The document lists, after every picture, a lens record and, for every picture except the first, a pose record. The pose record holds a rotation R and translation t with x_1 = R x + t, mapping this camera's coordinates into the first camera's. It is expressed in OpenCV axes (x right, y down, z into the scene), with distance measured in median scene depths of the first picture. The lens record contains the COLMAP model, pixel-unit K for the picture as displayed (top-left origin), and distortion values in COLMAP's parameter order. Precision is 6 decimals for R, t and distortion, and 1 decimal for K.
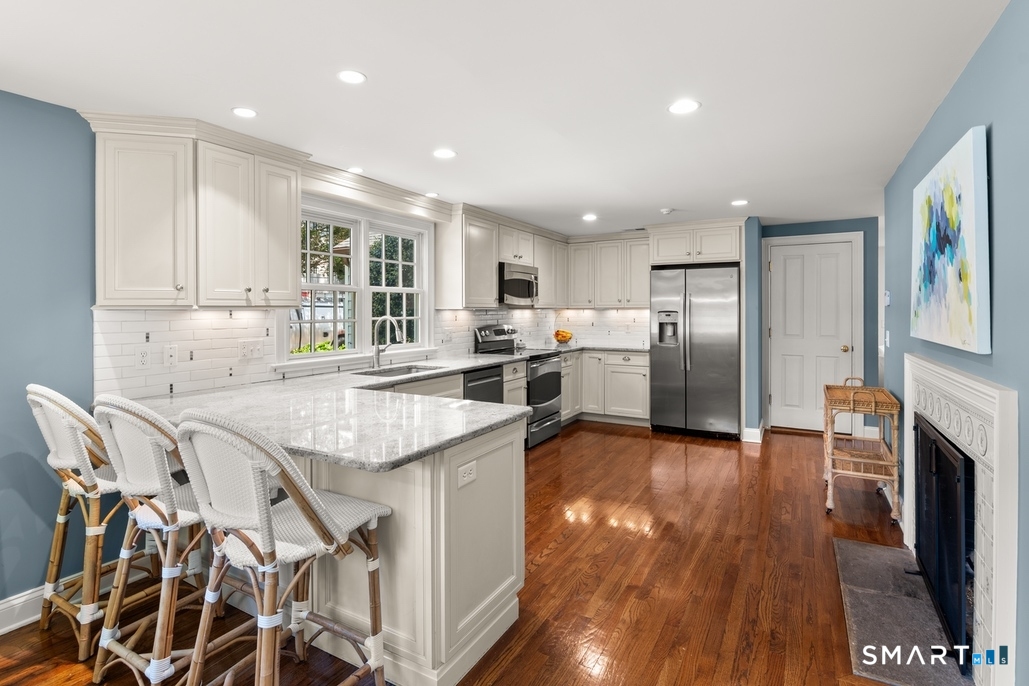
lens RADIAL K [[515.8, 0, 512.9], [0, 515.8, 305.6], [0, 0, 1]] dist [-0.000214, -0.000295]
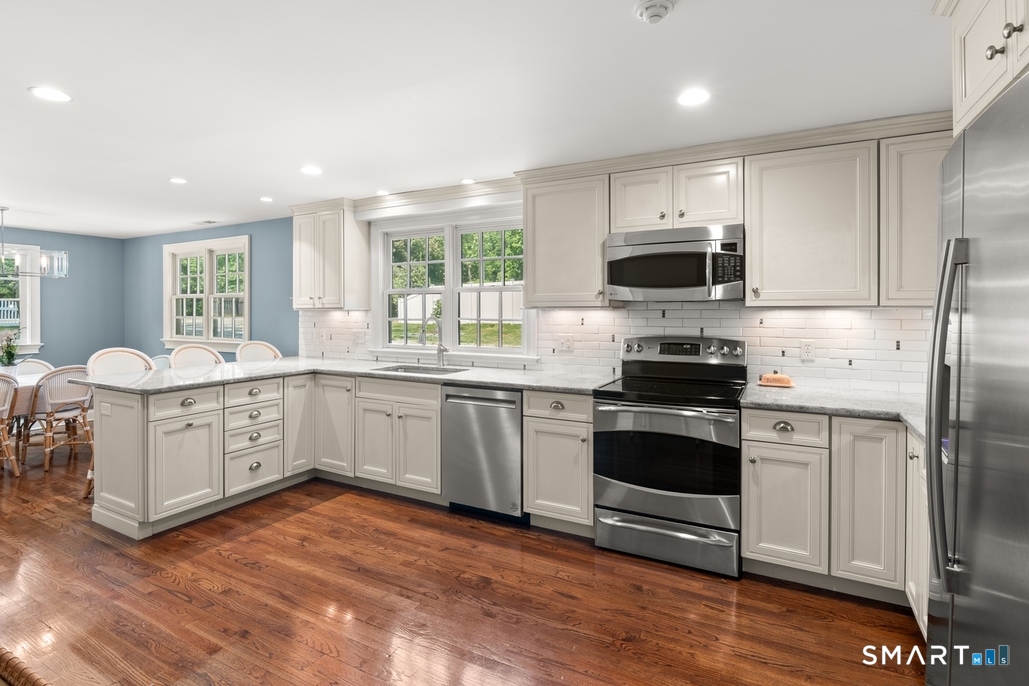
lens RADIAL K [[491.5, 0, 511.5], [0, 491.5, 334.4], [0, 0, 1]] dist [-0.001293, -0.000258]
pose [[0.015238, 0.041487, -0.999023, 0.753693], [0.001604, 0.999137, 0.041516, 0.014567], [0.999883, -0.002235, 0.015158, 1.150228]]
